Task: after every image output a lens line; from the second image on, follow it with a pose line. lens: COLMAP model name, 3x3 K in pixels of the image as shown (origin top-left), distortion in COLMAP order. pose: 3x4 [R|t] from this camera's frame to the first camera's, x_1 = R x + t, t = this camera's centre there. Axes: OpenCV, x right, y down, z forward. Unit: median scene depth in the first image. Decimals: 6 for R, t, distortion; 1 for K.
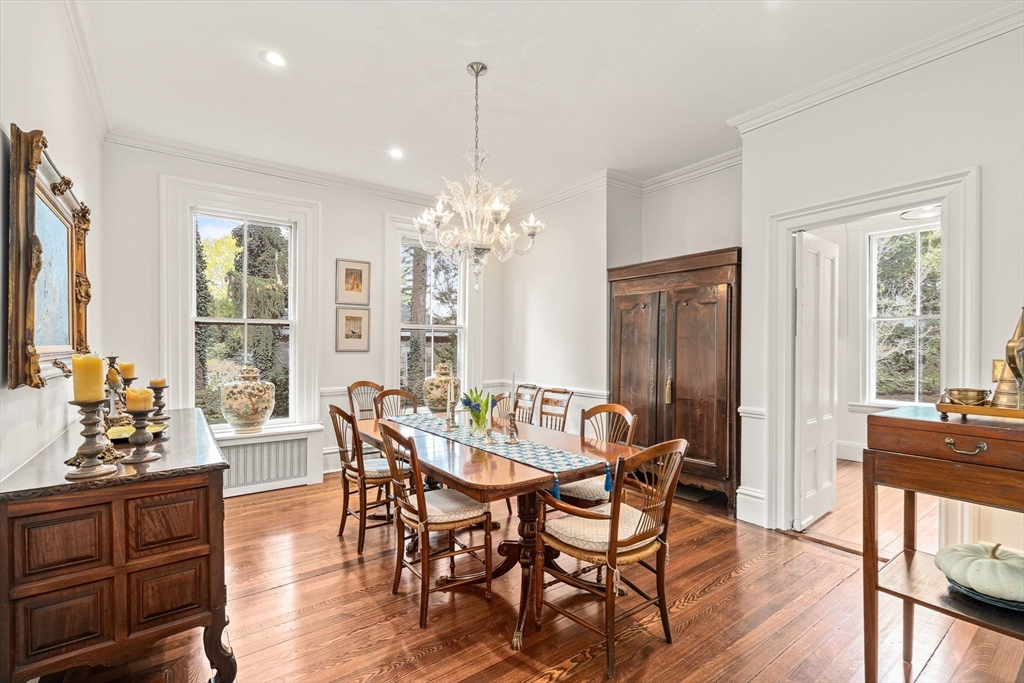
lens RADIAL K [[462.7, 0, 515.1], [0, 462.7, 346.5], [0, 0, 1]] dist [-0.000225, -0.000017]
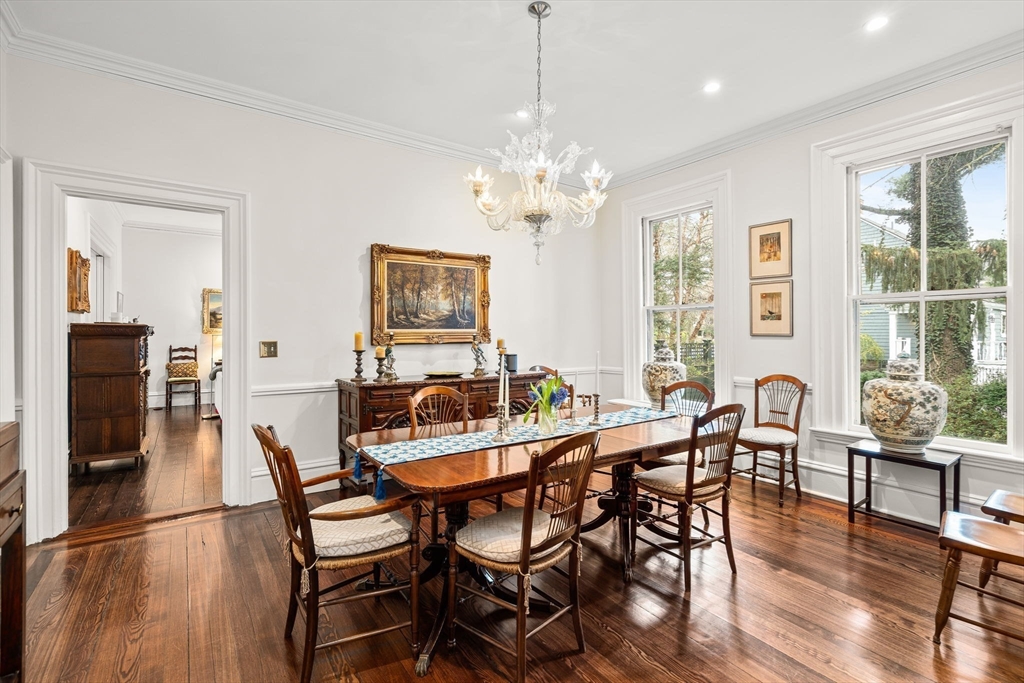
lens RADIAL K [[462.0, 0, 513.6], [0, 462.0, 329.9], [0, 0, 1]] dist [-0.000197, -0.000109]
pose [[-0.024371, -0.002907, -0.999699, 0.467654], [-0.001817, 0.999994, -0.002864, 0.002473], [0.999701, 0.001746, -0.024376, 0.581748]]
